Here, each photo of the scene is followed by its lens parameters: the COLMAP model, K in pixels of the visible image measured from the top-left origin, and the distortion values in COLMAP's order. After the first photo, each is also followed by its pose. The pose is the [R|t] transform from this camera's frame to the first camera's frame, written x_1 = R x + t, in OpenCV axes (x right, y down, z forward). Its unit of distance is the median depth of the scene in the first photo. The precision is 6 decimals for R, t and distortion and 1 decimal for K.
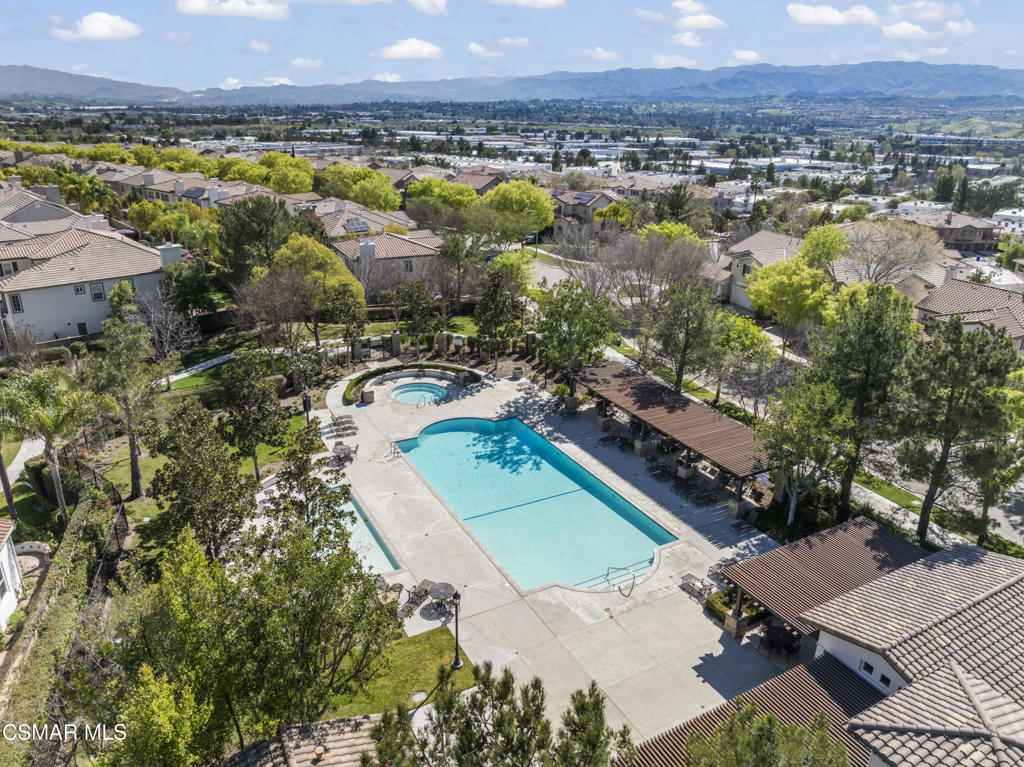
lens RADIAL K [[727.6, 0, 514.0], [0, 727.6, 384.6], [0, 0, 1]] dist [-0.035040, 0.011741]
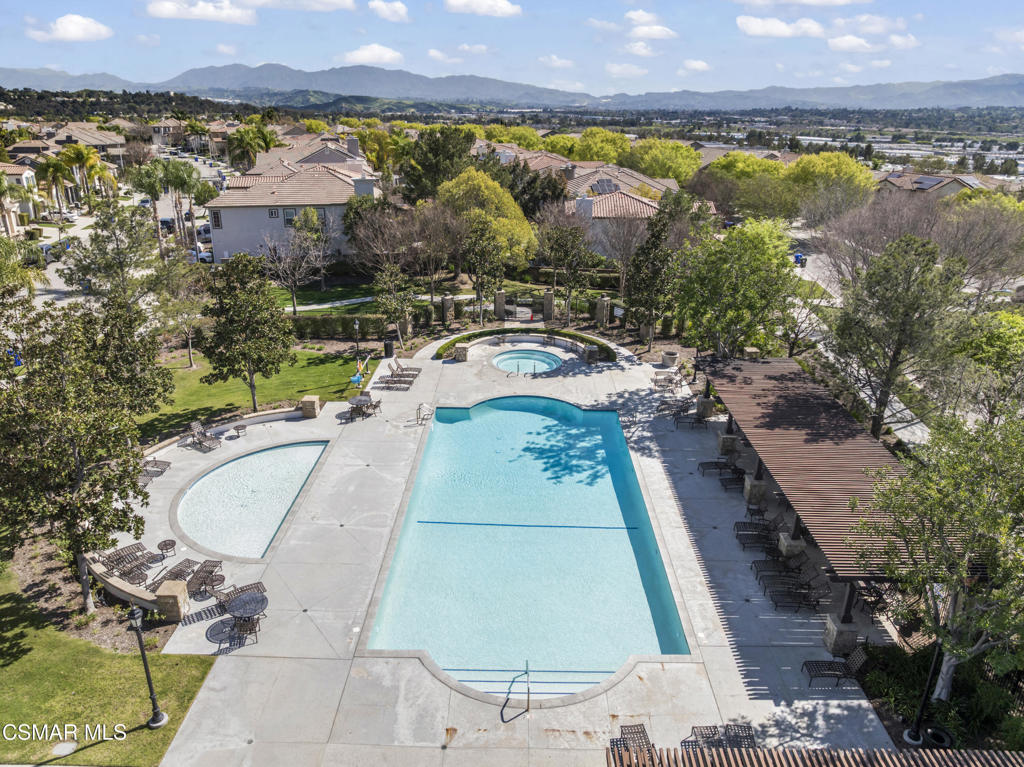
lens RADIAL K [[727.6, 0, 511.2], [0, 727.6, 383.6], [0, 0, 1]] dist [-0.035040, 0.011741]
pose [[0.870843, 0.172173, -0.460423, 0.211051], [-0.177145, 0.983639, 0.032776, 0.012084], [0.458533, 0.053019, 0.887094, 0.286785]]
